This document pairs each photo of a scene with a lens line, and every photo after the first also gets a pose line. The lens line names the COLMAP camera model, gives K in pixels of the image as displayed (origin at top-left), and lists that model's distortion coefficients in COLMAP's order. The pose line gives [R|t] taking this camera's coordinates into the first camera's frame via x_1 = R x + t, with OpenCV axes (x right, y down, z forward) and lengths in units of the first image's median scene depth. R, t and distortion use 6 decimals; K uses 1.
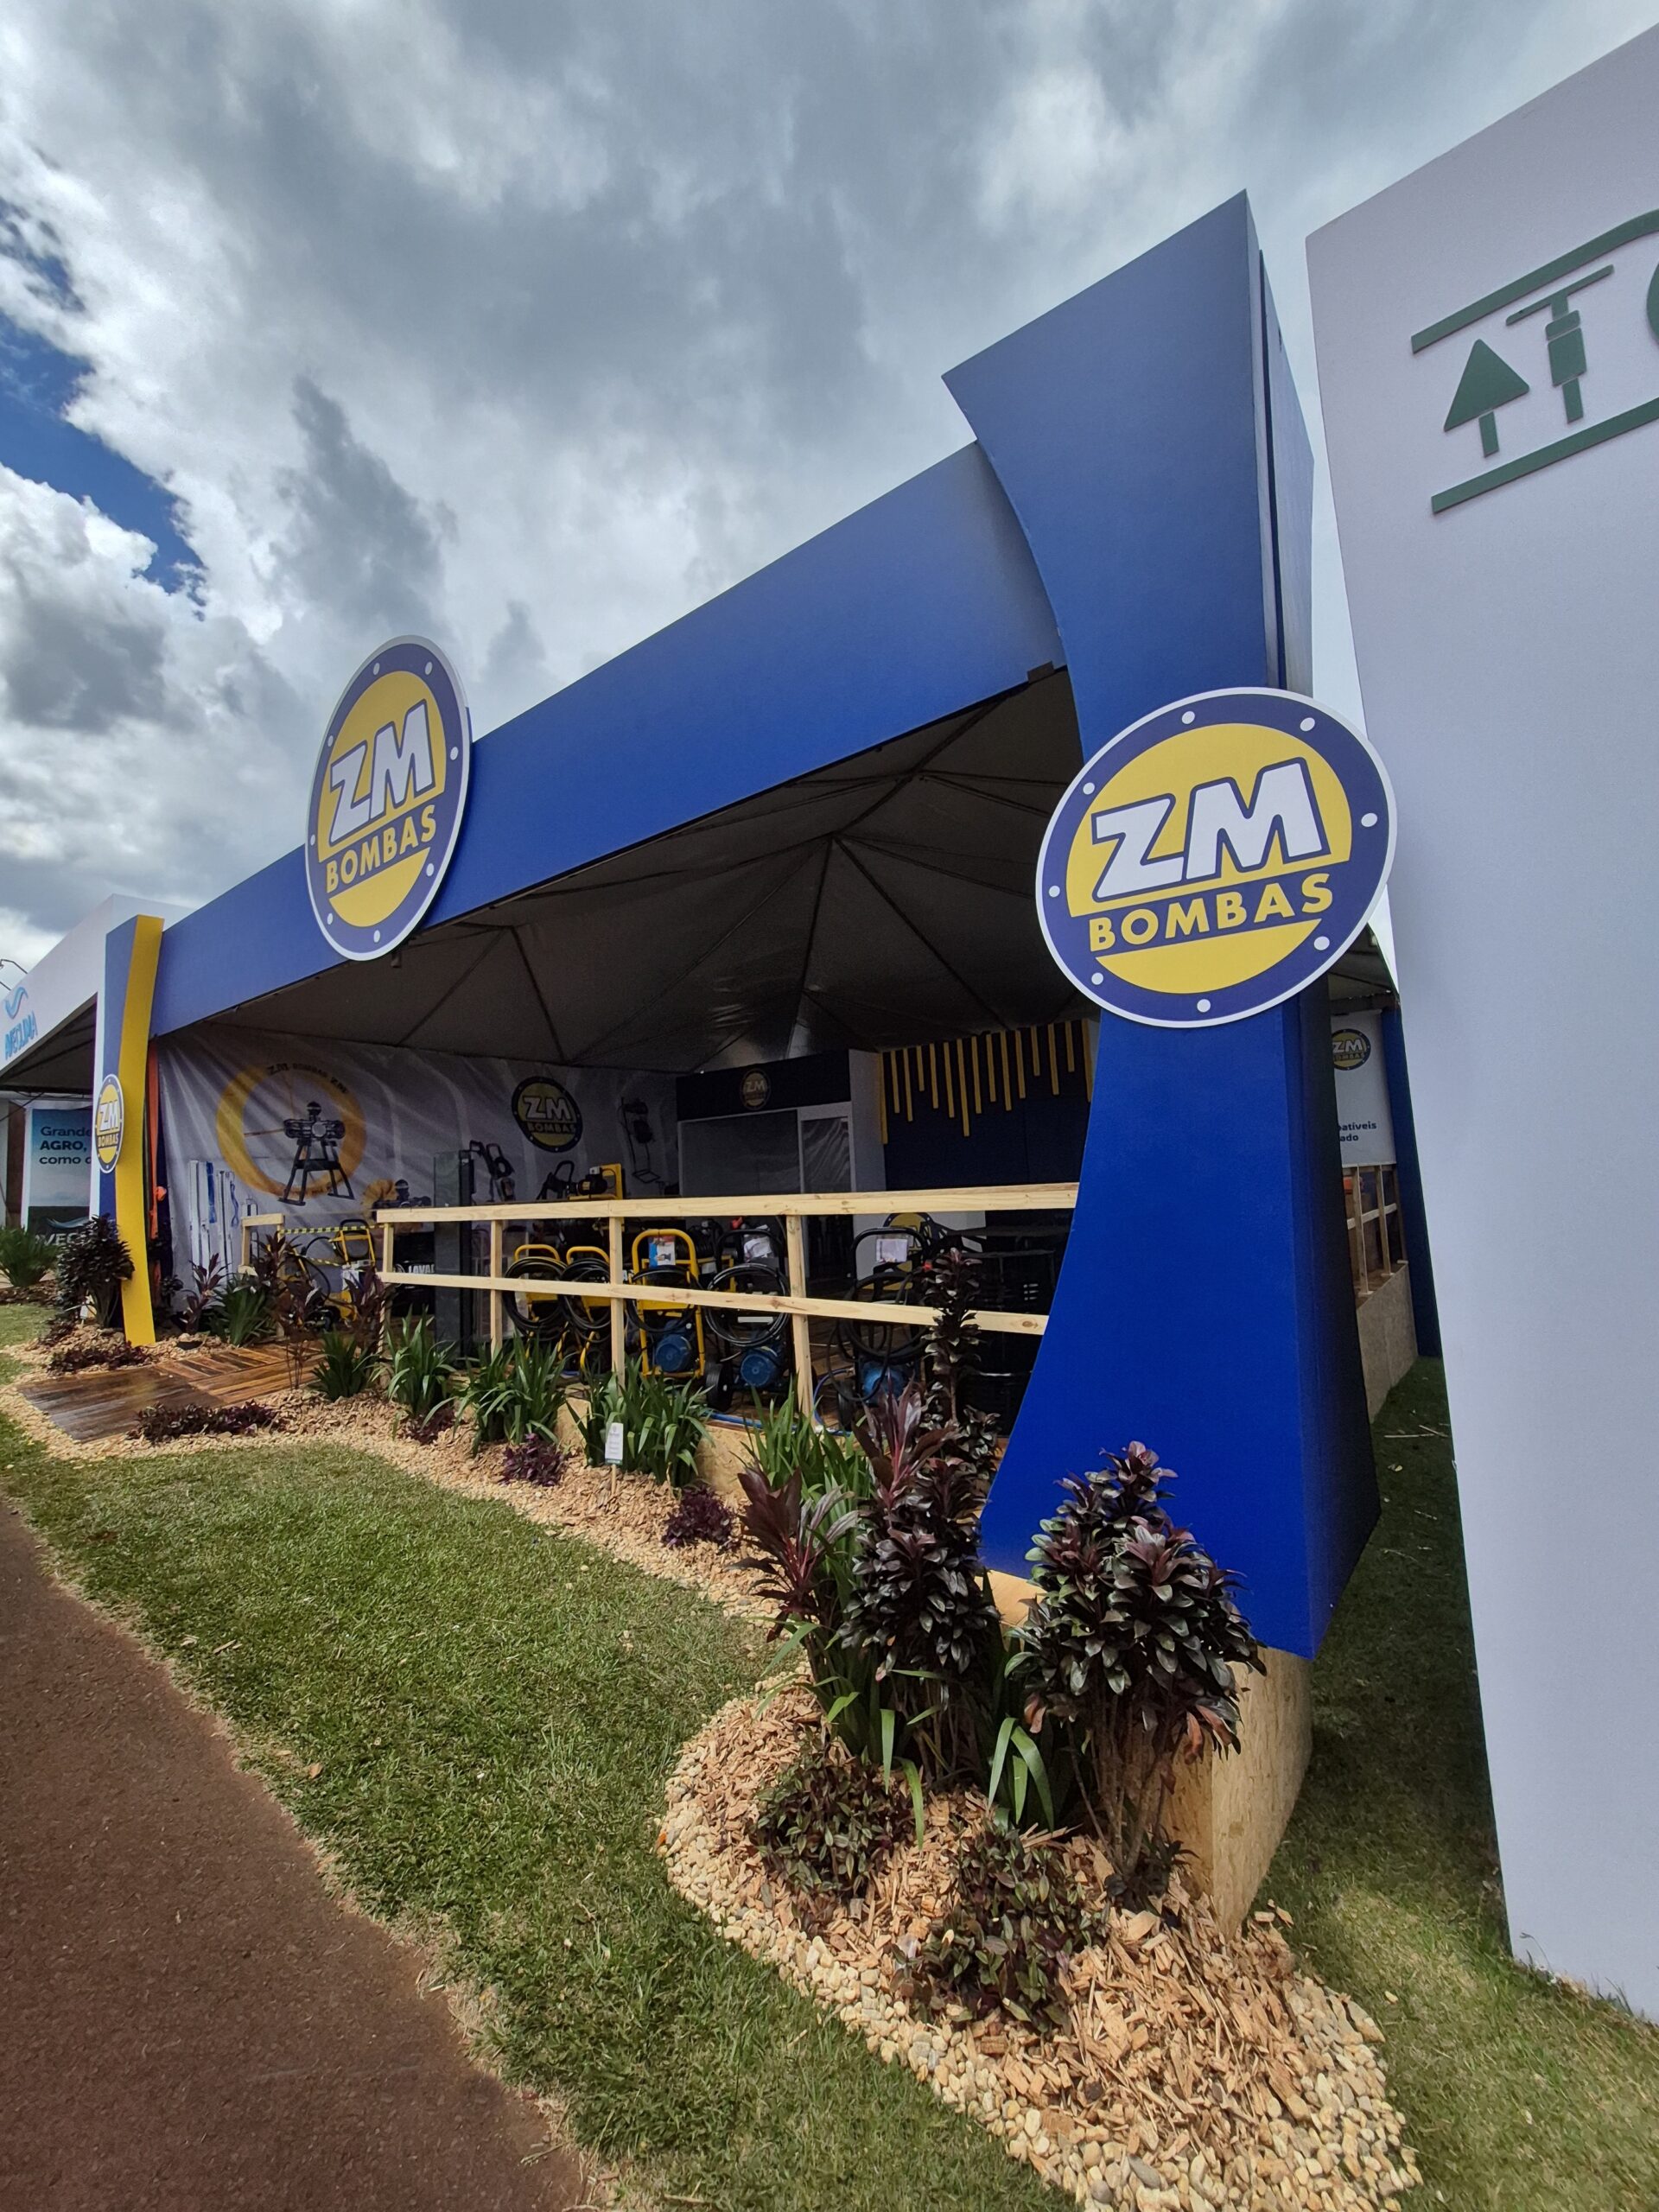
lens RADIAL K [[873.5, 0, 839.0], [0, 873.5, 1103.8], [0, 0, 1]] dist [0.003514, -0.001081]
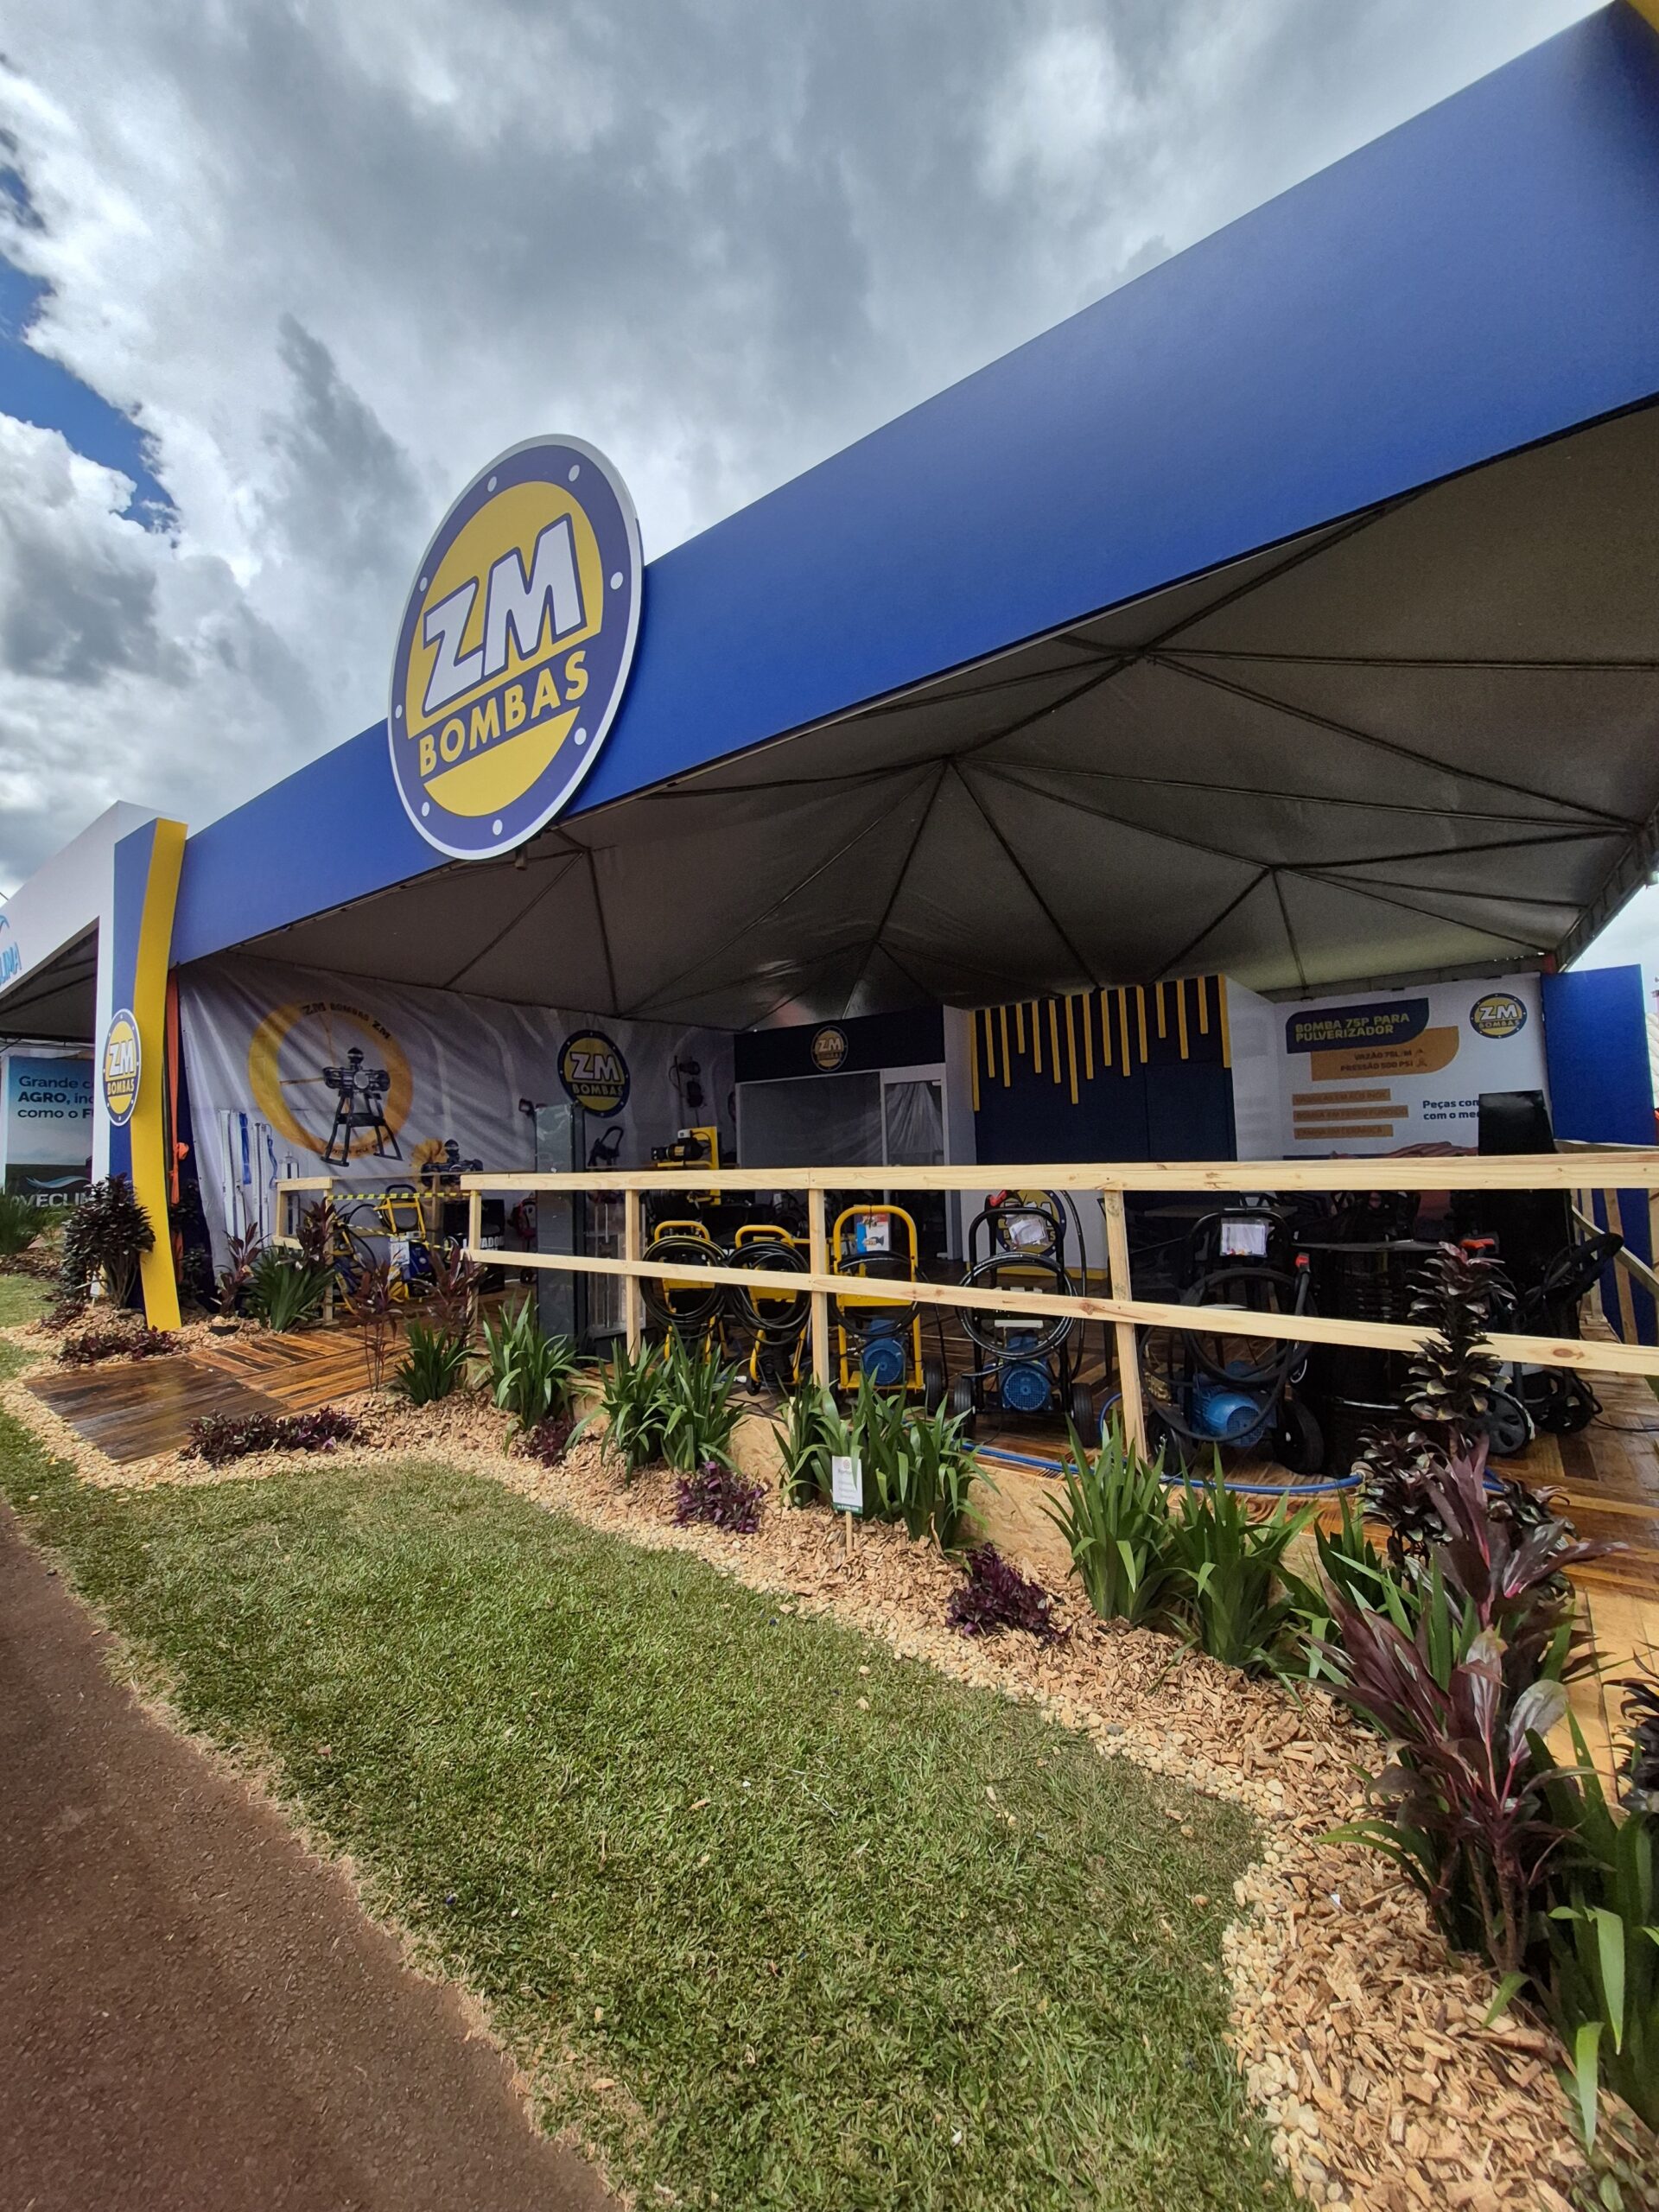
lens RADIAL K [[873.5, 0, 818.2], [0, 873.5, 1096.5], [0, 0, 1]] dist [0.003514, -0.001081]
pose [[0.999709, 0.018997, 0.014875, -0.227579], [-0.019265, 0.999651, 0.018085, 0.030690], [-0.014527, -0.018367, 0.999726, 0.189254]]
